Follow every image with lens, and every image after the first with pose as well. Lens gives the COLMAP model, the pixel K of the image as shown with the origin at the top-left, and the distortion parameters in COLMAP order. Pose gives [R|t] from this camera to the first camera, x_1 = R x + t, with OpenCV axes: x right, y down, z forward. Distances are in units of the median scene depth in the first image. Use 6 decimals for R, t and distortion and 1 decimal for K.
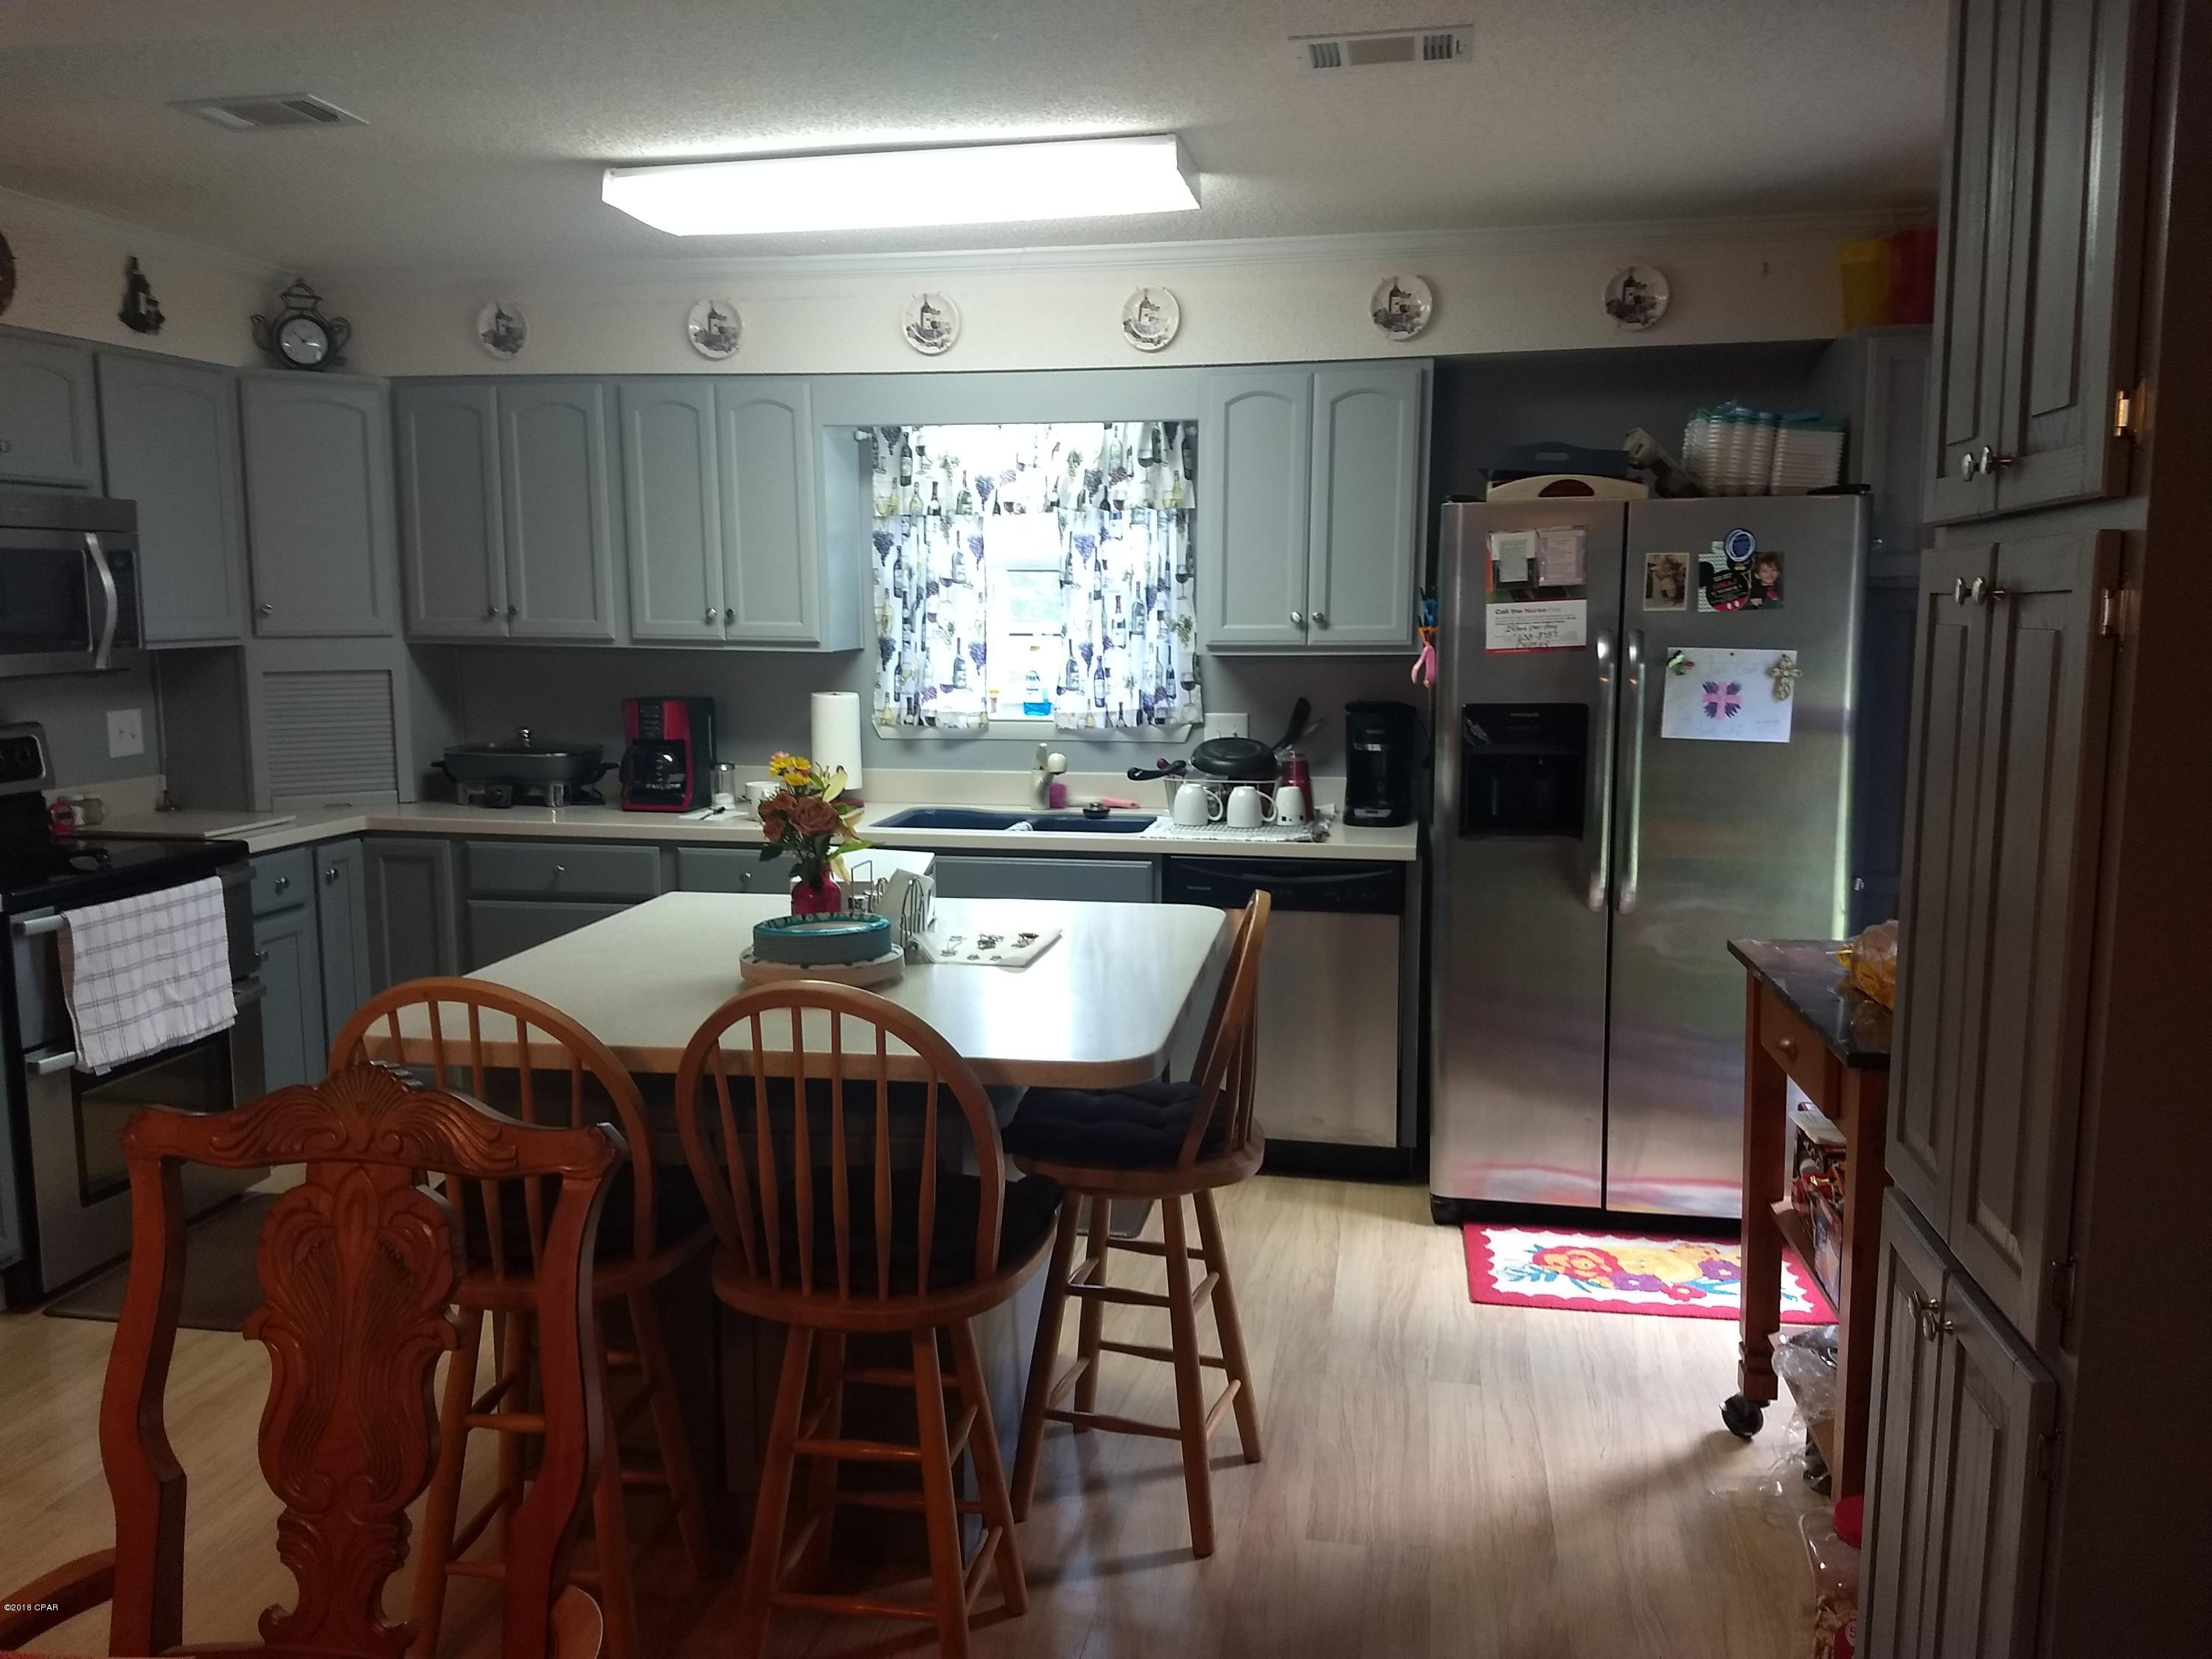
lens RADIAL K [[1709.3, 0, 1098.8], [0, 1709.3, 836.5], [0, 0, 1]] dist [0.196923, -0.324466]
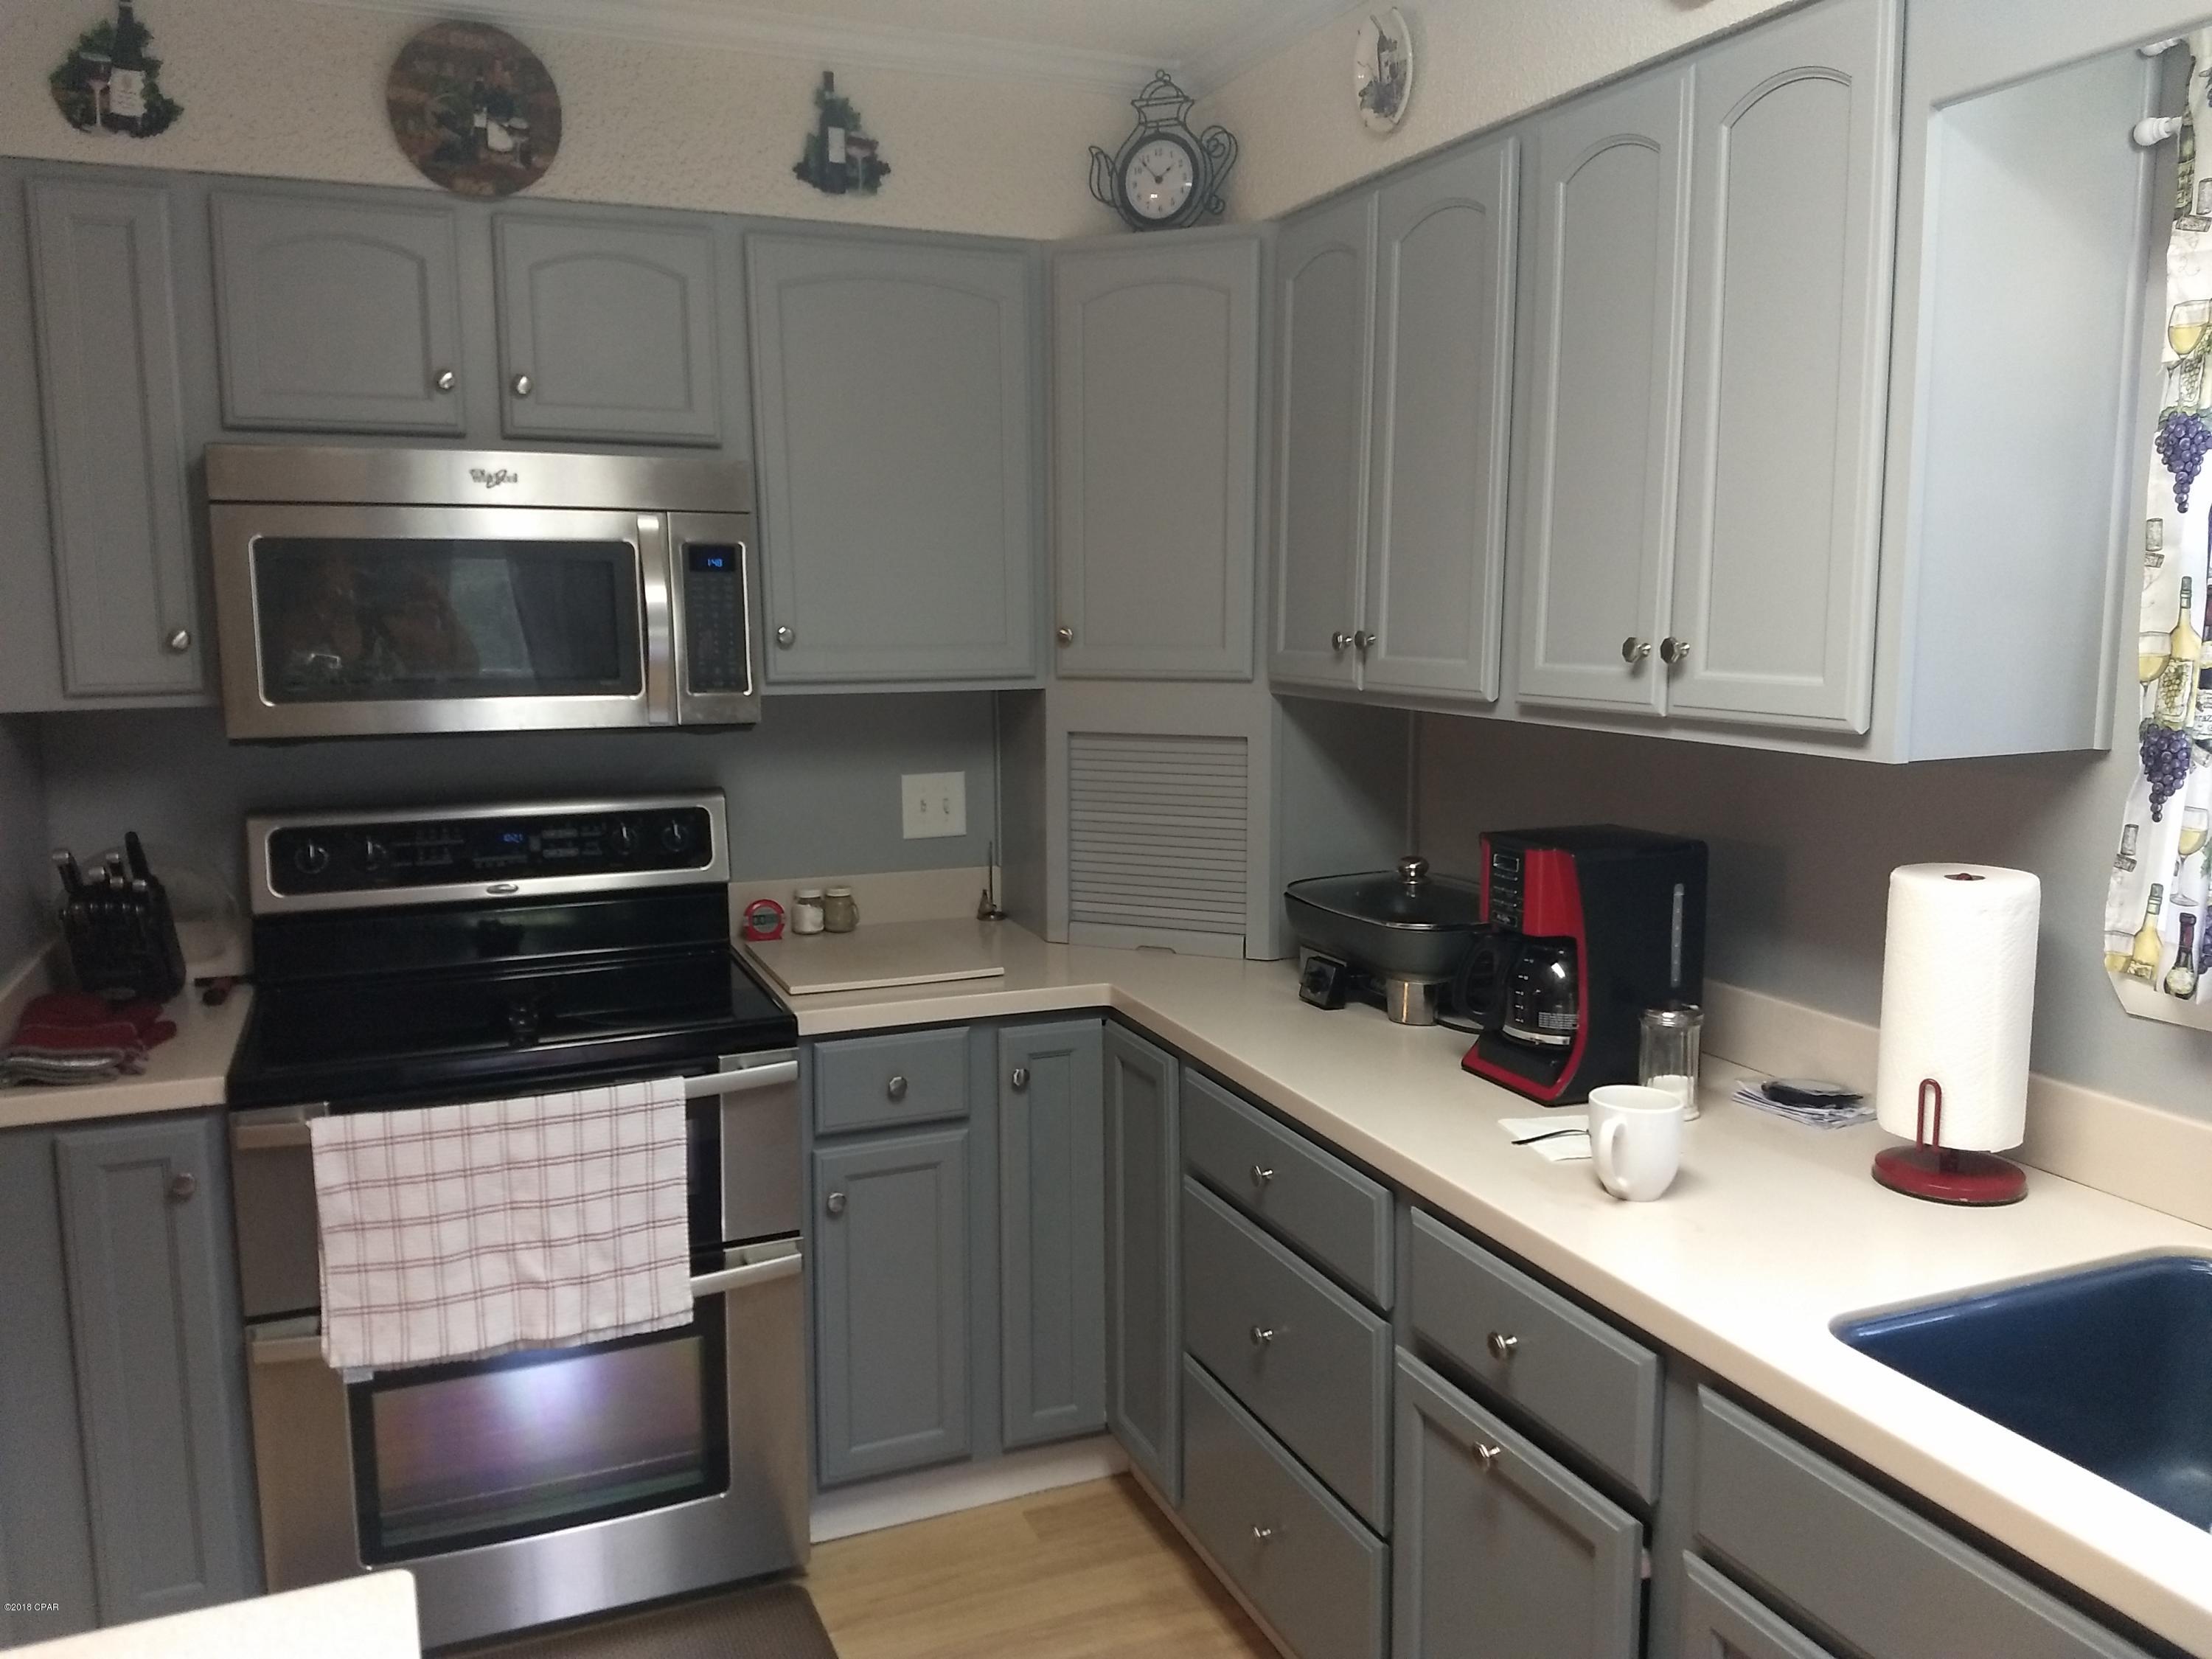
lens RADIAL K [[1715.3, 0, 1106.0], [0, 1715.3, 829.5], [0, 0, 1]] dist [0.055151, -0.073135]
pose [[0.541919, 0.115479, -0.832459, 0.050243], [-0.111312, 0.991651, 0.065099, -0.099403], [0.833026, 0.057384, 0.550249, 0.676795]]
